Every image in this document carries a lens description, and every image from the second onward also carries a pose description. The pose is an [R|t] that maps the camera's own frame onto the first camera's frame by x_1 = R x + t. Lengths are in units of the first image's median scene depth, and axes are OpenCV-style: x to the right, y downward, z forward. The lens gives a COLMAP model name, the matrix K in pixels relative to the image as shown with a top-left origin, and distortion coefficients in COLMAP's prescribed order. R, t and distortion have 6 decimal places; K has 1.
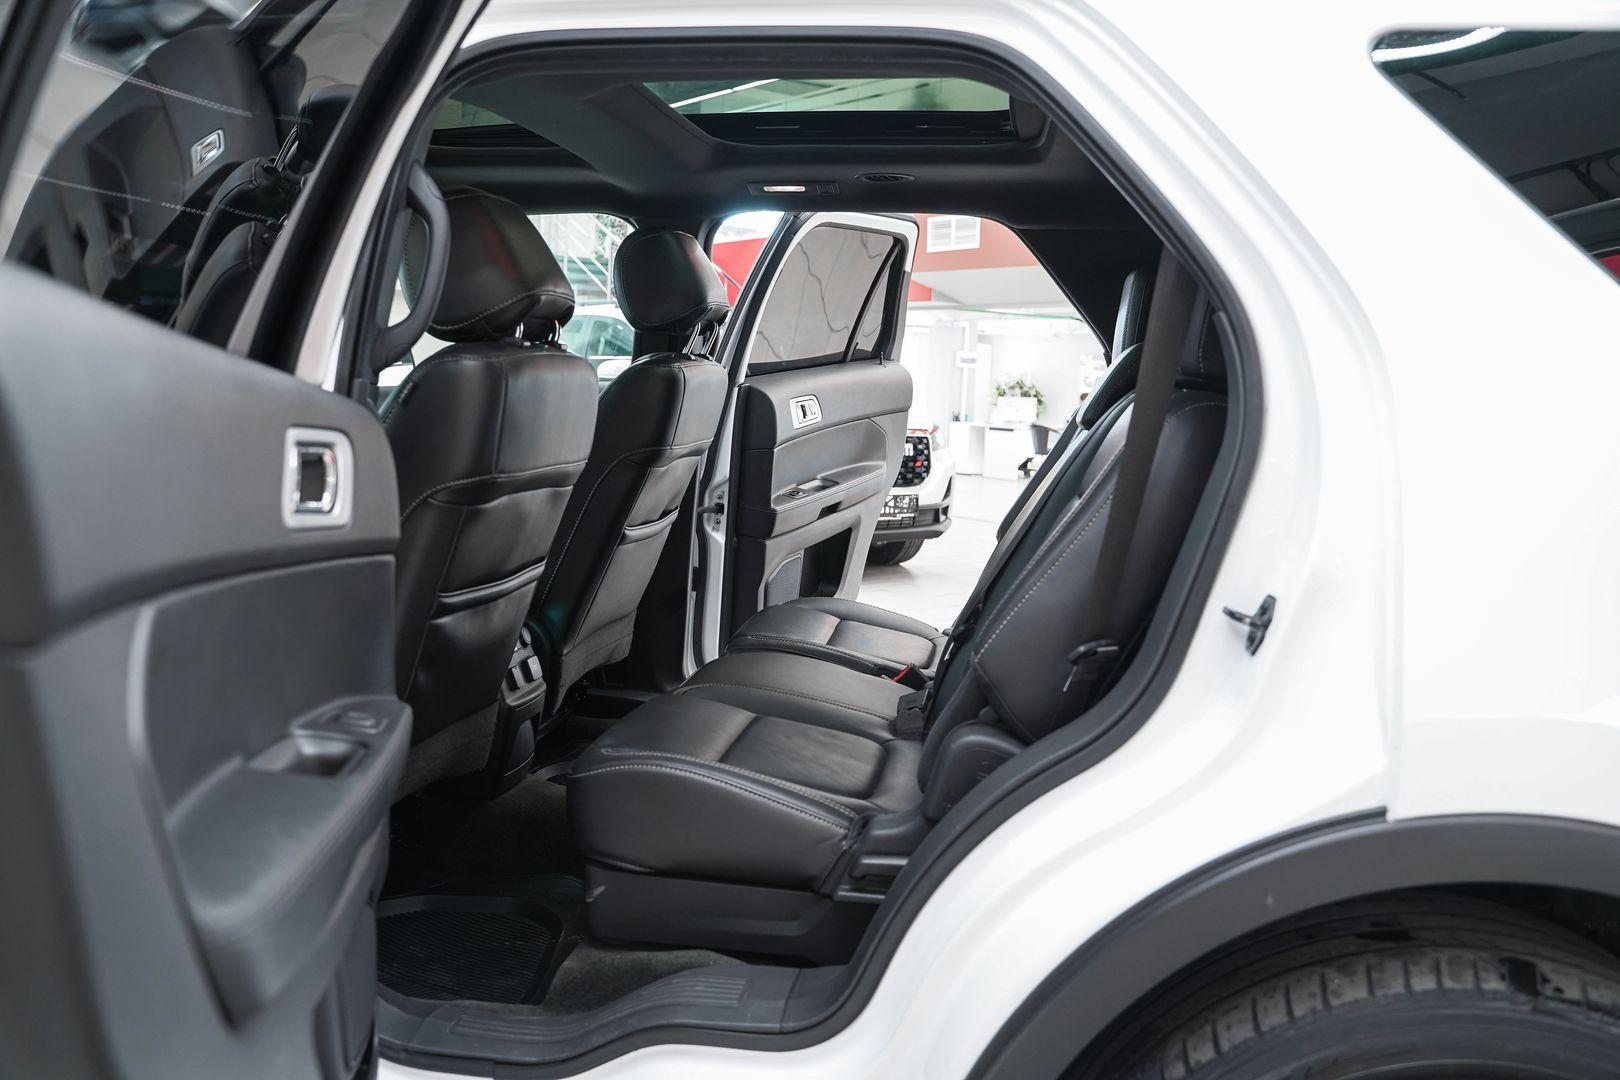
lens RADIAL K [[1308.2, 0, 810.0], [0, 1308.2, 540.0], [0, 0, 1]] dist [-0.128386, 0.099156]
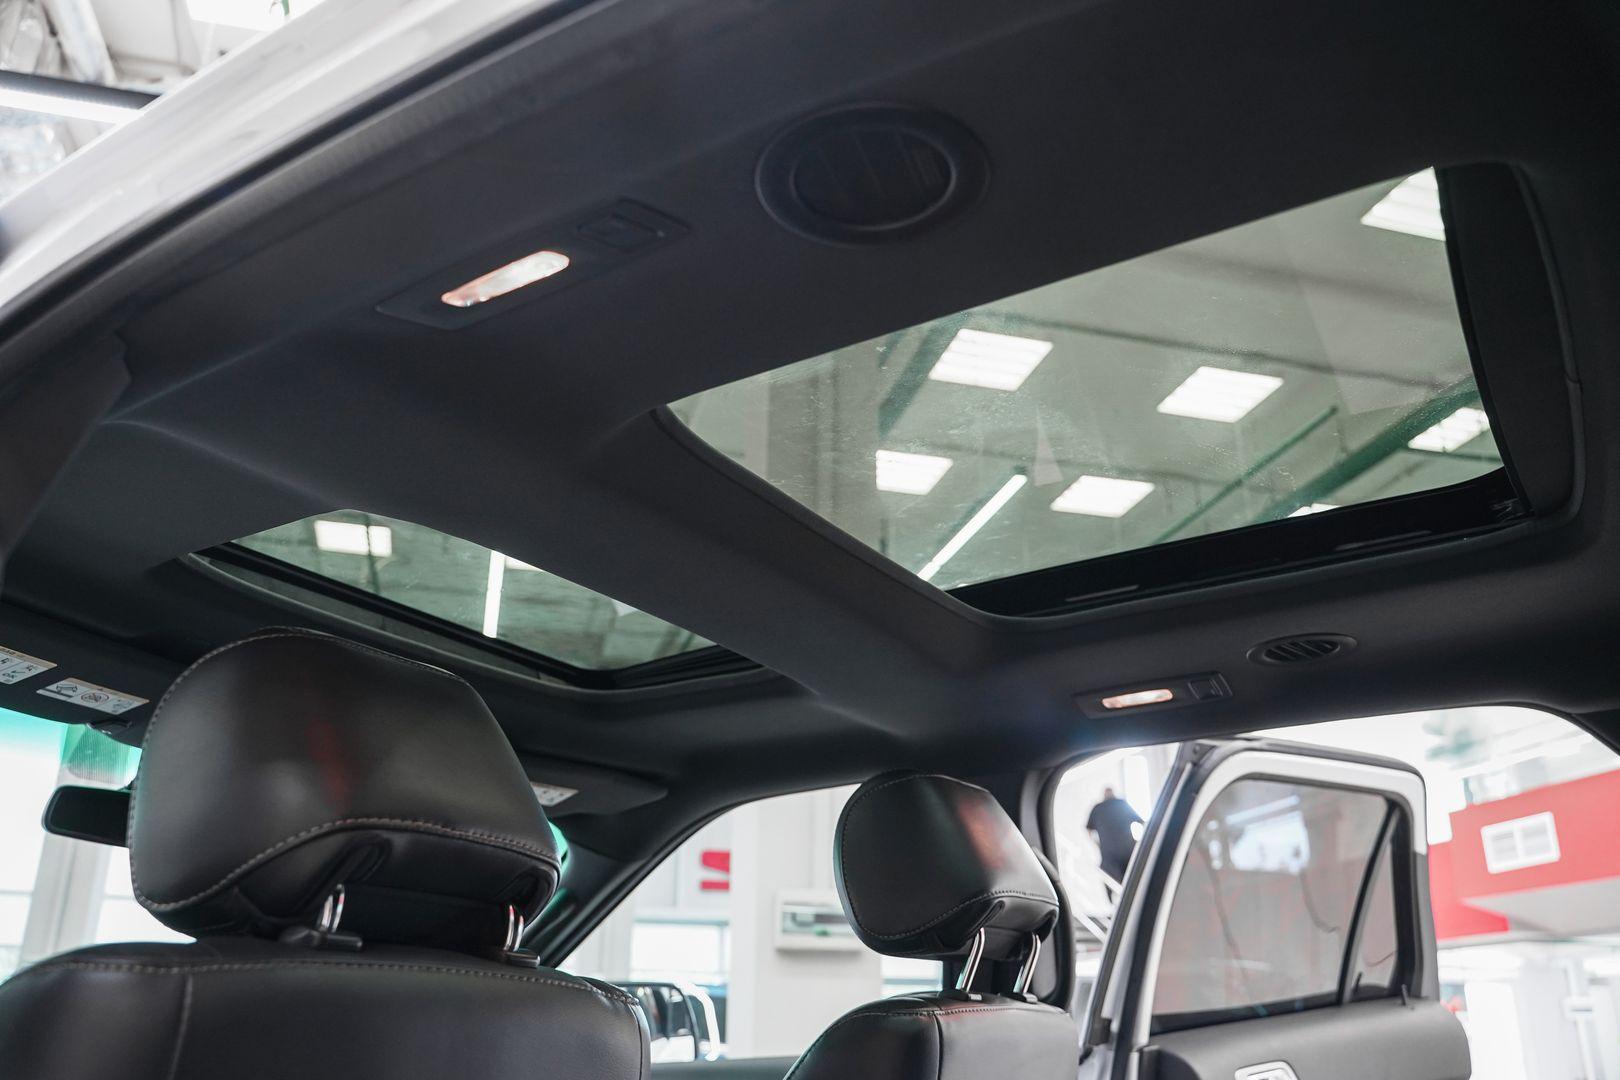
lens RADIAL K [[1340.0, 0, 816.8], [0, 1340.0, 534.7], [0, 0, 1]] dist [-0.115628, 0.084242]
pose [[0.925415, -0.156094, -0.345314, 0.048692], [-0.028015, 0.880553, -0.473119, -0.032598], [0.377919, 0.447505, 0.810504, 0.304886]]
